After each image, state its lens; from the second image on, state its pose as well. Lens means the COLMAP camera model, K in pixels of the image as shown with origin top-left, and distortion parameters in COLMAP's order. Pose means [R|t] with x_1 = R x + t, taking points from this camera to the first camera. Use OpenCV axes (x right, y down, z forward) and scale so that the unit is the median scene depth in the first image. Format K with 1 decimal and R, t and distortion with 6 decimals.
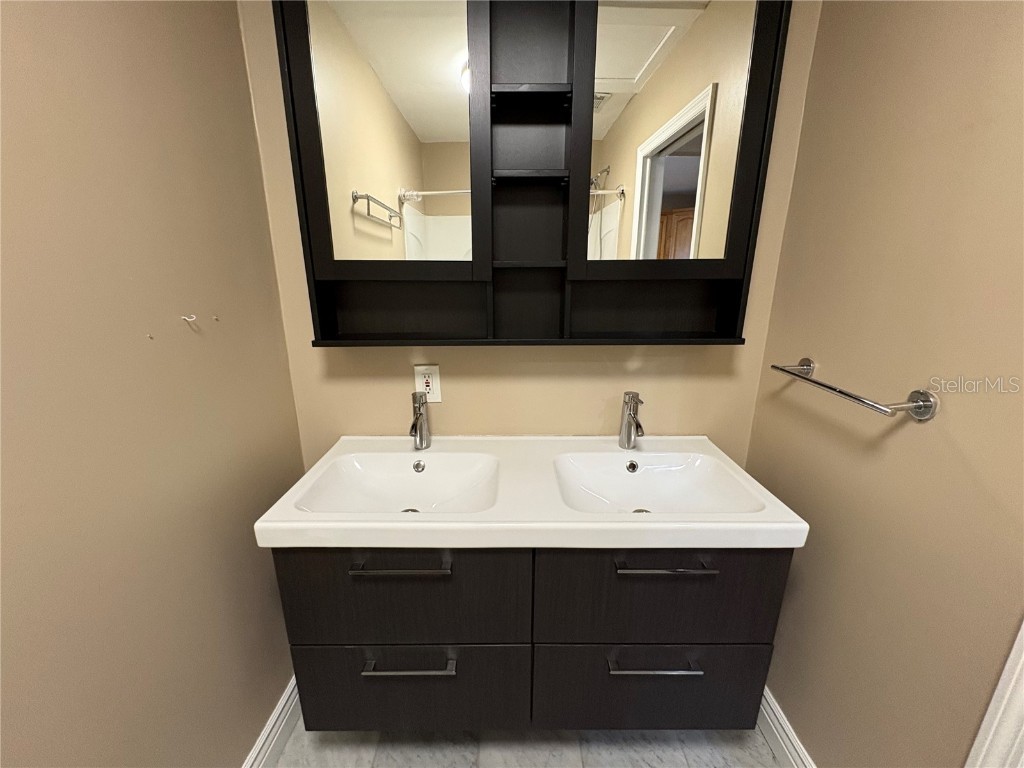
lens RADIAL K [[407.1, 0, 512.0], [0, 407.1, 384.0], [0, 0, 1]] dist [-0.003199, 0.000244]
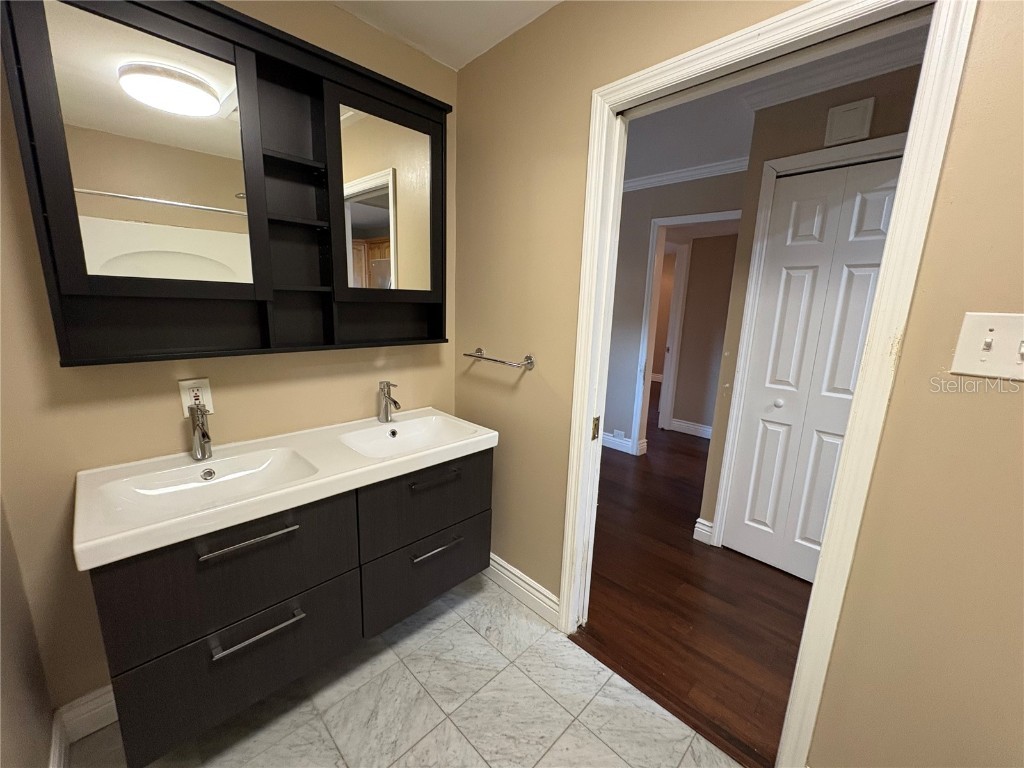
lens RADIAL K [[407.1, 0, 512.0], [0, 407.1, 384.0], [0, 0, 1]] dist [-0.003199, 0.000244]
pose [[0.706091, -0.117312, 0.698336, -0.381236], [0.152315, 0.988259, 0.012009, 0.080603], [-0.691546, 0.097887, 0.715669, -0.312321]]
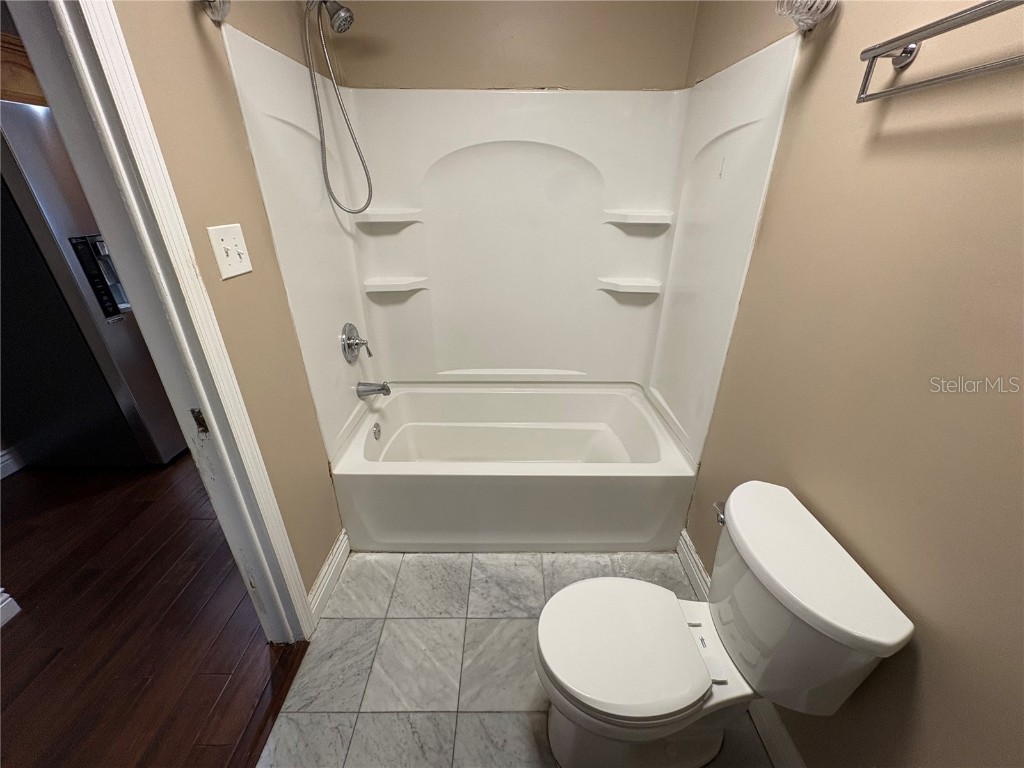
lens RADIAL K [[407.1, 0, 512.0], [0, 407.1, 384.0], [0, 0, 1]] dist [-0.003199, 0.000244]
pose [[-0.999991, 0.003155, -0.002859, 0.032779], [0.000496, 0.753259, 0.657723, -0.210192], [0.004228, 0.657716, -0.753254, 0.449405]]
